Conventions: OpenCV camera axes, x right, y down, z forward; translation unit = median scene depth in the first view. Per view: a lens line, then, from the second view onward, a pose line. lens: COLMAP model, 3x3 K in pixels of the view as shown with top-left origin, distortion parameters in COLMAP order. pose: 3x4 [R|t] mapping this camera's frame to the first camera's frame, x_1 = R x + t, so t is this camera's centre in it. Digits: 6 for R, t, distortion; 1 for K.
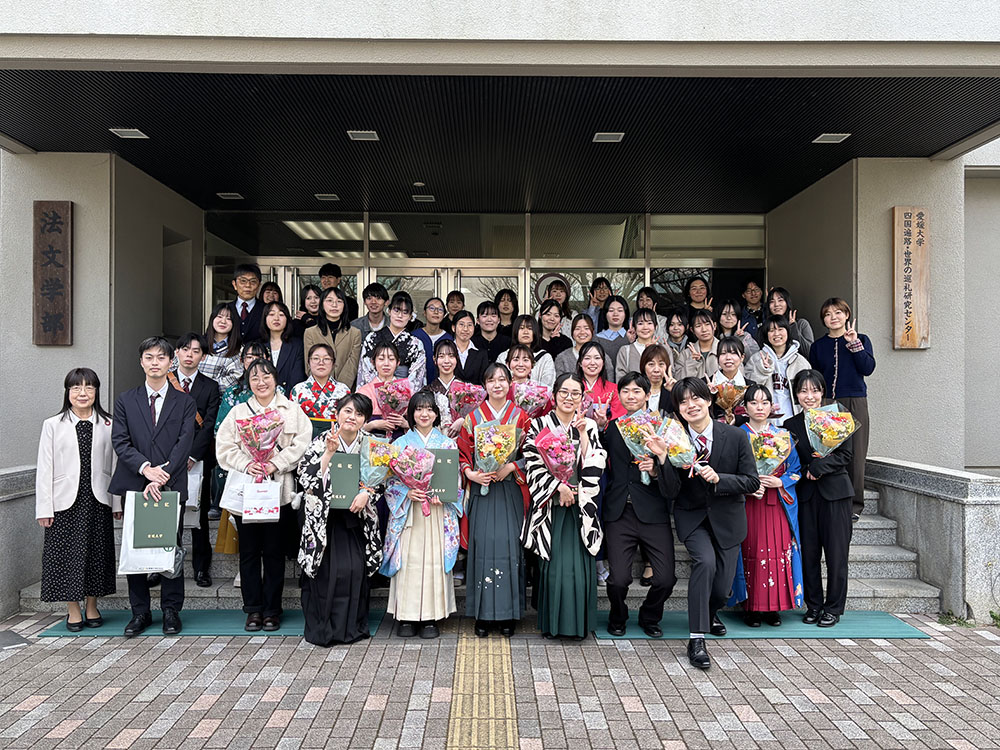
lens RADIAL K [[870.4, 0, 500.3], [0, 870.4, 380.4], [0, 0, 1]] dist [0.013938, 0.009805]
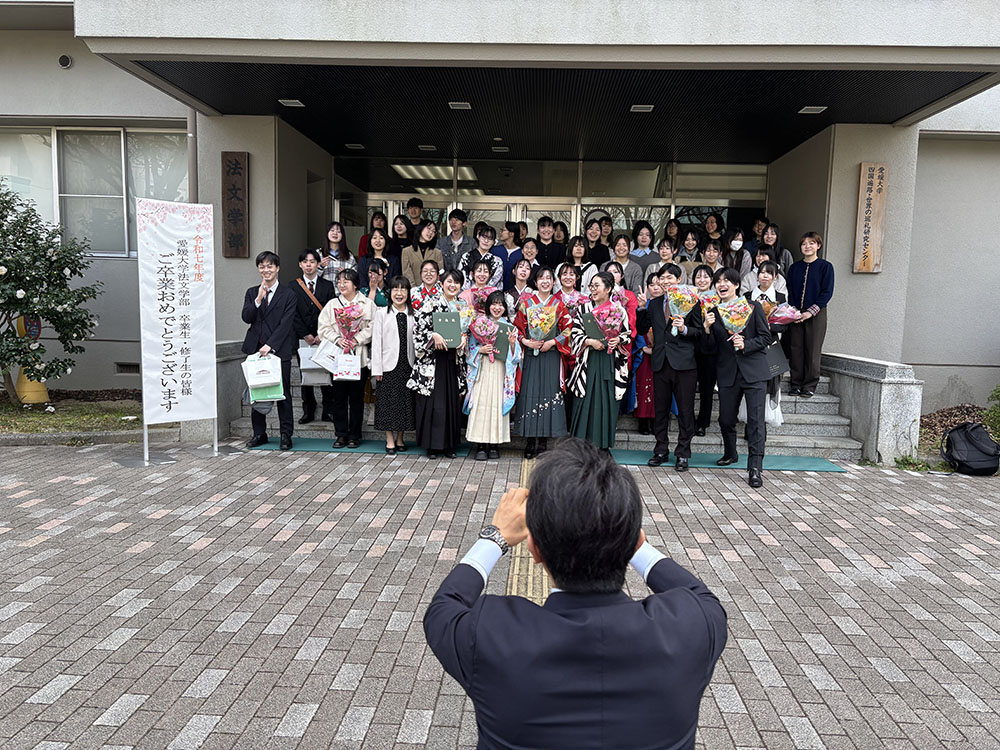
lens RADIAL K [[747.5, 0, 500.0], [0, 747.5, 375.0], [0, 0, 1]] dist [0.037233, -0.040973]
pose [[0.997230, 0.030525, -0.067833, -0.003621], [-0.023342, 0.994275, 0.104275, 0.015847], [0.070627, -0.102403, 0.992233, -0.243894]]
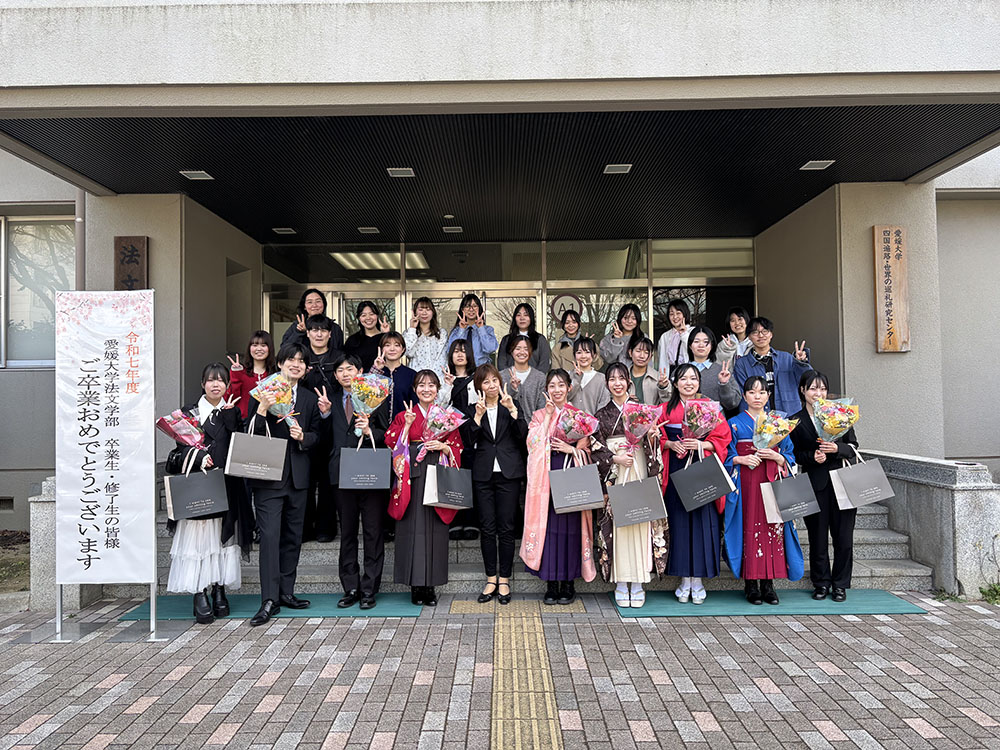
lens RADIAL K [[747.5, 0, 500.0], [0, 747.5, 375.0], [0, 0, 1]] dist [0.037233, -0.040973]
pose [[0.999679, -0.016697, -0.019040, -0.017300], [0.016219, 0.999556, -0.024999, 0.011595], [0.019449, 0.024682, 0.999506, 0.039493]]
